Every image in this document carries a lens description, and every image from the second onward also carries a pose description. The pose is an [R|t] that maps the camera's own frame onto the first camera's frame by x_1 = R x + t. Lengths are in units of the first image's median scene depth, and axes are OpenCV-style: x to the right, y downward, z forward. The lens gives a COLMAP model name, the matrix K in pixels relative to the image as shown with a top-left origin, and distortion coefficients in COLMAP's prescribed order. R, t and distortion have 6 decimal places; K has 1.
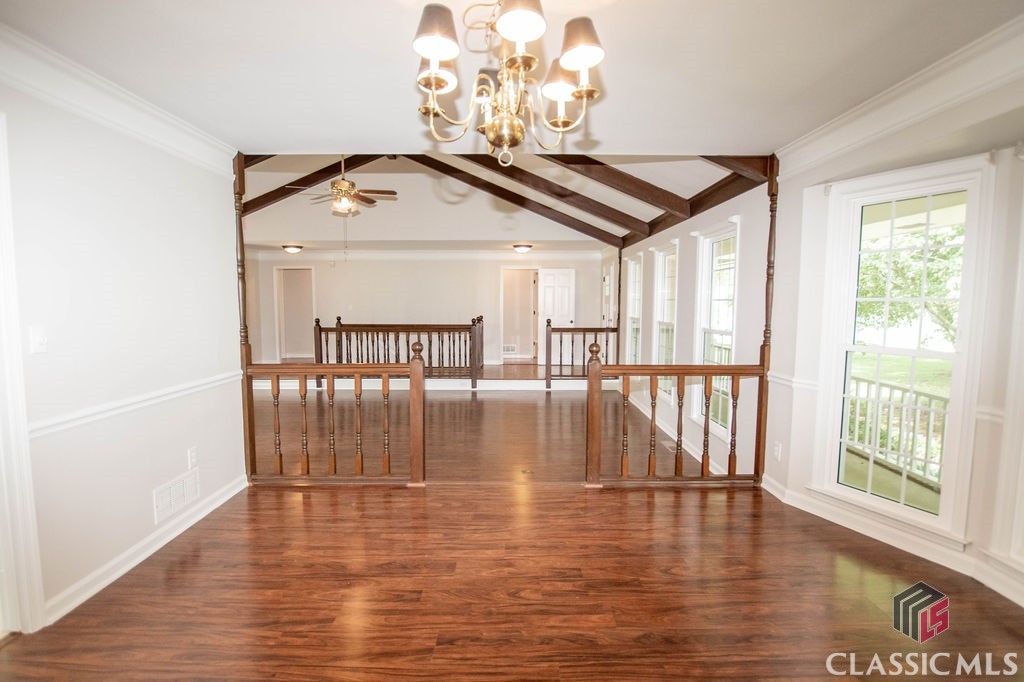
lens RADIAL K [[514.2, 0, 508.4], [0, 514.2, 342.8], [0, 0, 1]] dist [-0.003814, -0.000160]
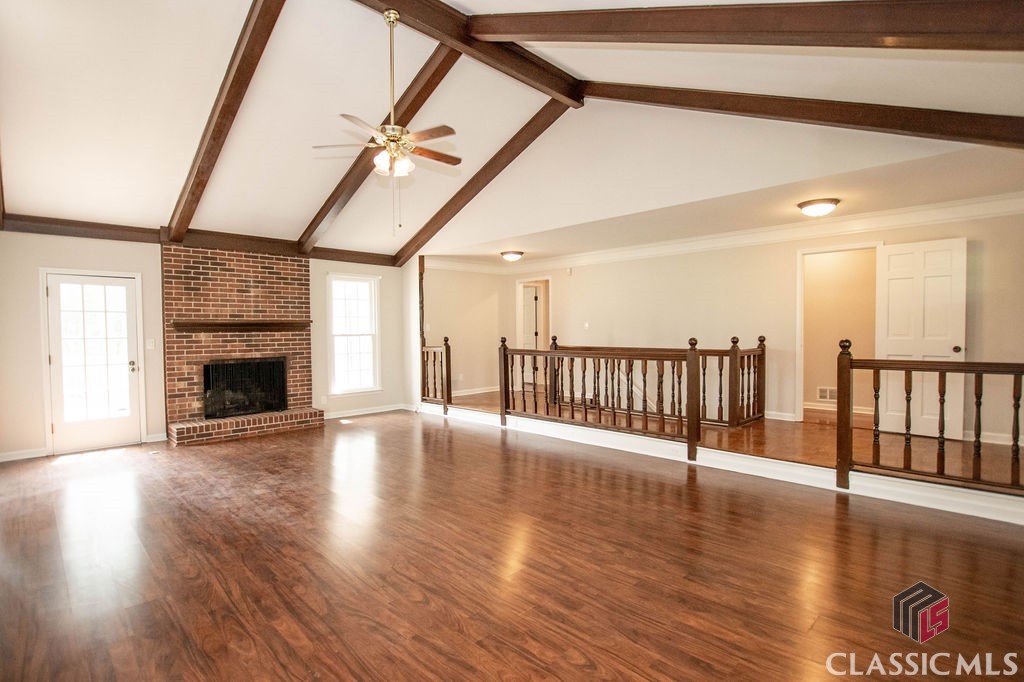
lens RADIAL K [[514.2, 0, 508.4], [0, 514.2, 342.8], [0, 0, 1]] dist [-0.003814, -0.000160]
pose [[0.700099, 0.010702, -0.713965, 0.182556], [-0.051988, 0.997998, -0.036019, -0.009783], [0.712150, 0.062335, 0.699254, 0.418513]]
